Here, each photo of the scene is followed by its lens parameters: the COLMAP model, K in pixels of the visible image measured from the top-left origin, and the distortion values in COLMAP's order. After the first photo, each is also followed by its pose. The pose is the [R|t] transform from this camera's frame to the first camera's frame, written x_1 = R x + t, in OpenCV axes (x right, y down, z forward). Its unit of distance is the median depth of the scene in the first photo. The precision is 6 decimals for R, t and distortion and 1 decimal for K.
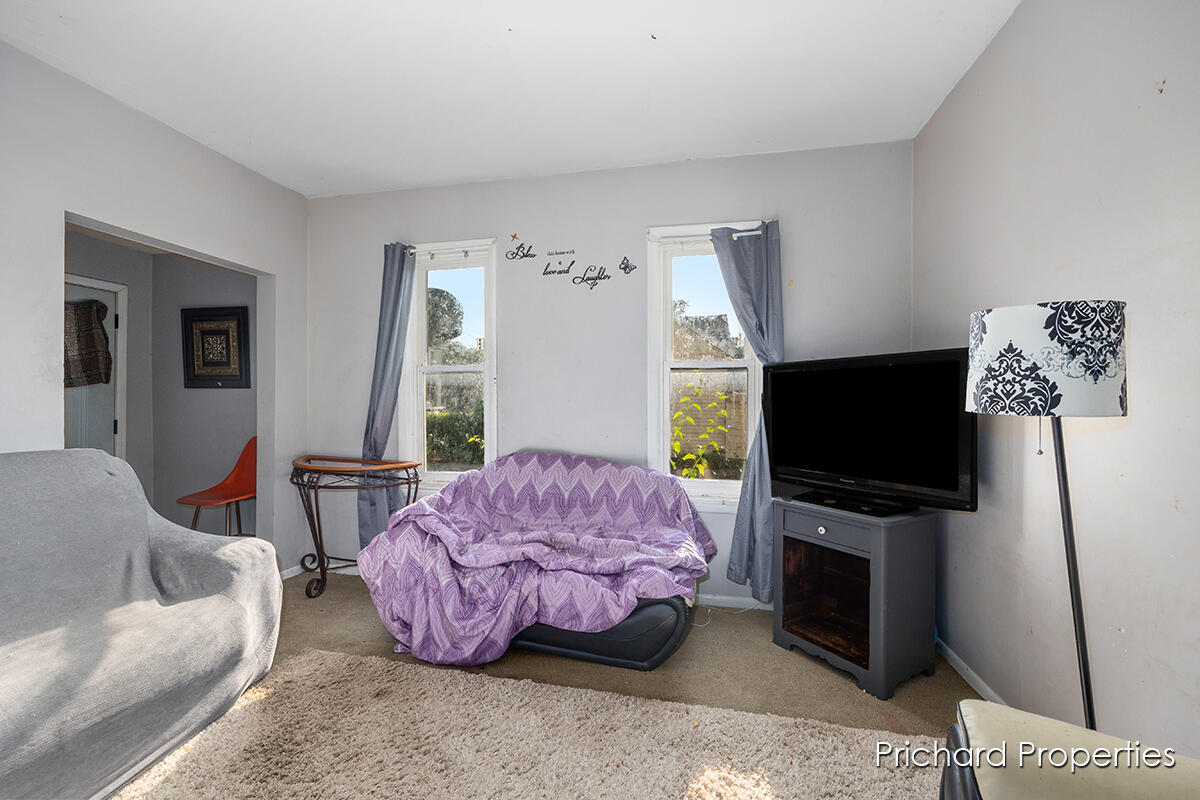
lens RADIAL K [[479.4, 0, 594.2], [0, 479.4, 398.9], [0, 0, 1]] dist [0.001764, -0.000202]
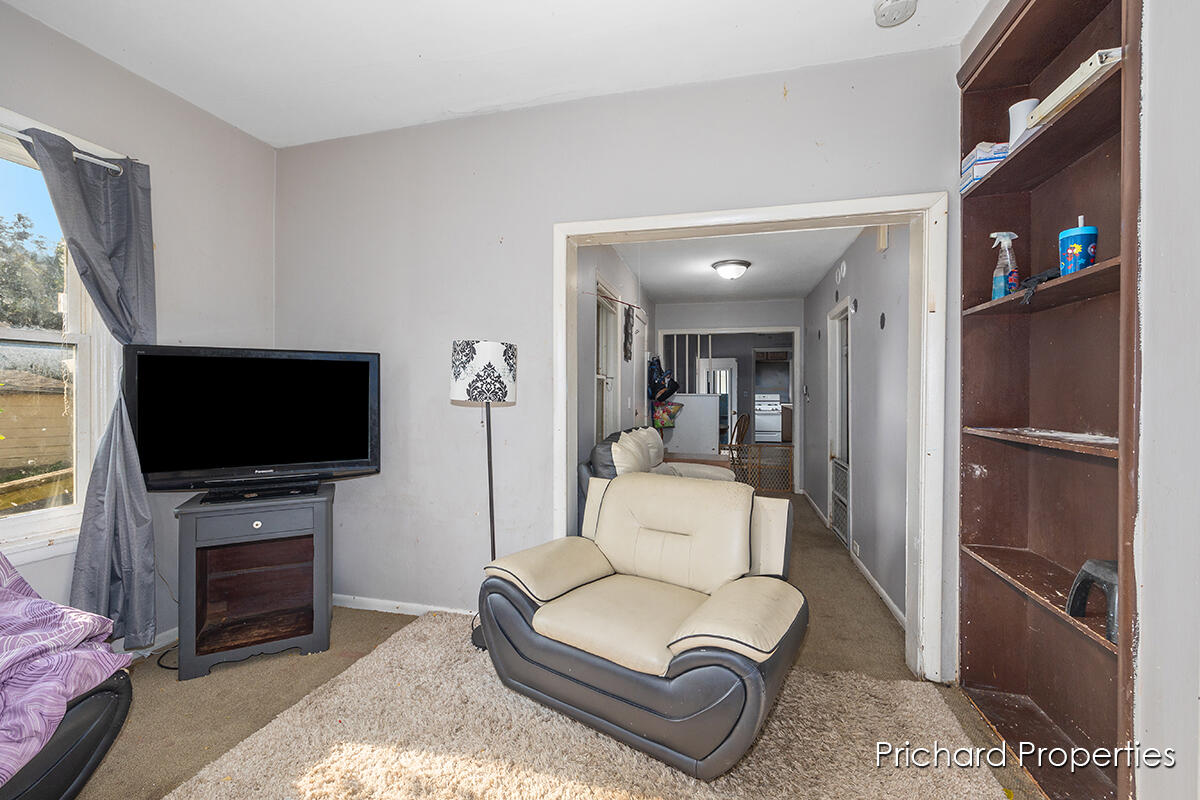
lens RADIAL K [[479.4, 0, 600.1], [0, 479.4, 399.2], [0, 0, 1]] dist [0.001764, -0.000202]
pose [[0.043974, -0.006898, 0.999009, -0.710900], [-0.008973, 0.999933, 0.007299, 0.005834], [-0.998992, -0.009285, 0.043910, 0.388253]]
